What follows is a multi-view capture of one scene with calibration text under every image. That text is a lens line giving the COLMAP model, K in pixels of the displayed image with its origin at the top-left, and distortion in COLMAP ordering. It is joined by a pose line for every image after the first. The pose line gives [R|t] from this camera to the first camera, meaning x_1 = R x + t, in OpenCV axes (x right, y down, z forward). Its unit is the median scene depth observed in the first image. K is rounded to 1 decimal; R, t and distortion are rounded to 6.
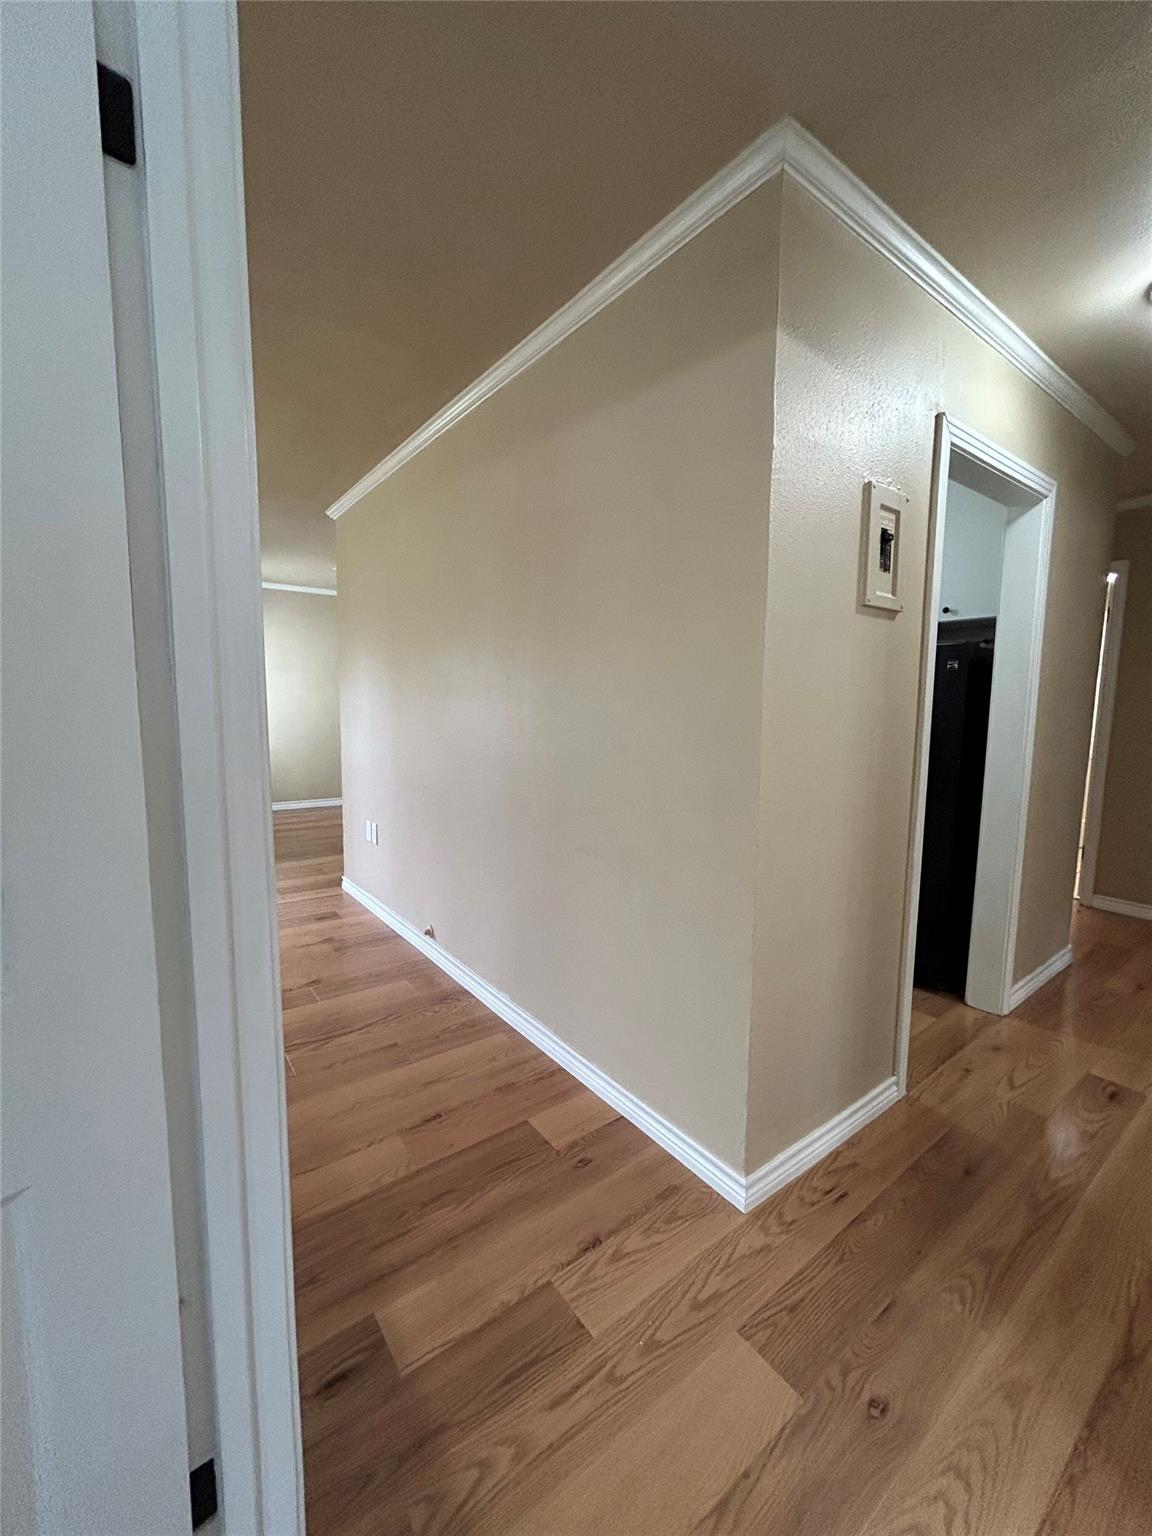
lens RADIAL K [[612.6, 0, 578.6], [0, 612.6, 771.7], [0, 0, 1]] dist [-0.000180, -0.000267]
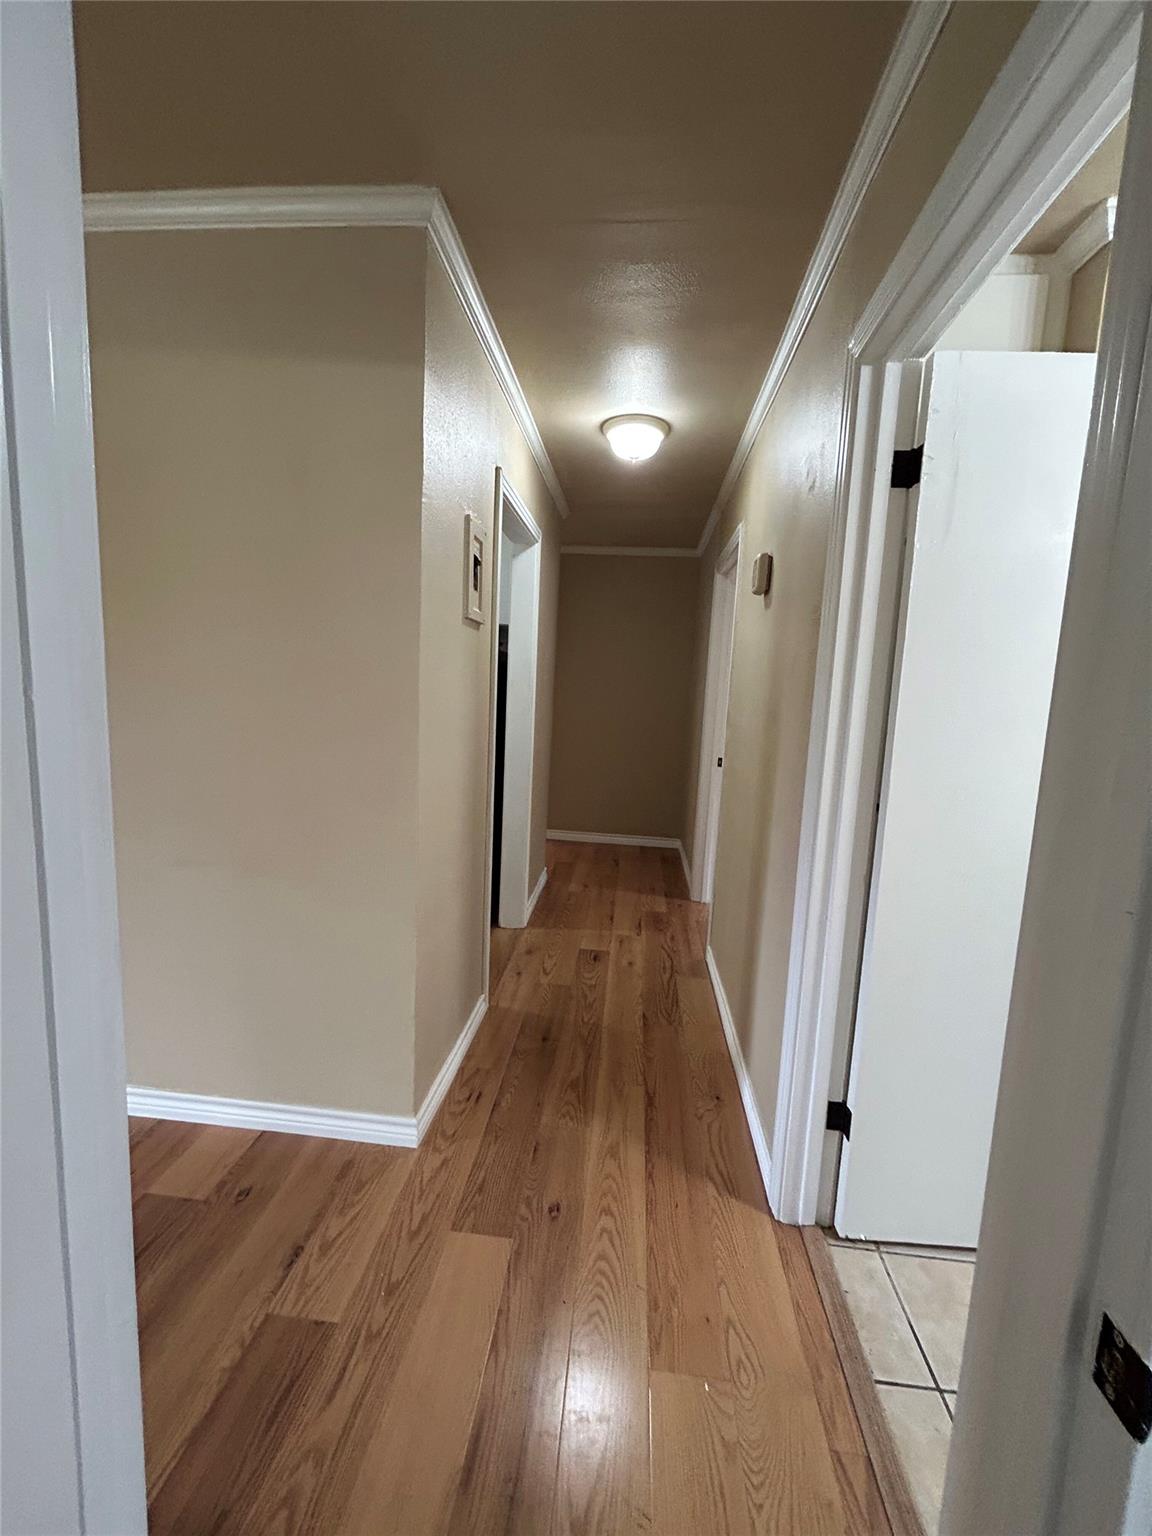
lens RADIAL K [[617.8, 0, 579.1], [0, 617.8, 770.1], [0, 0, 1]] dist [0.002894, 0.000326]
pose [[0.672845, -0.070986, 0.736370, -0.334413], [0.037357, 0.997376, 0.062012, -0.042198], [-0.738840, -0.014216, 0.673731, 0.010503]]
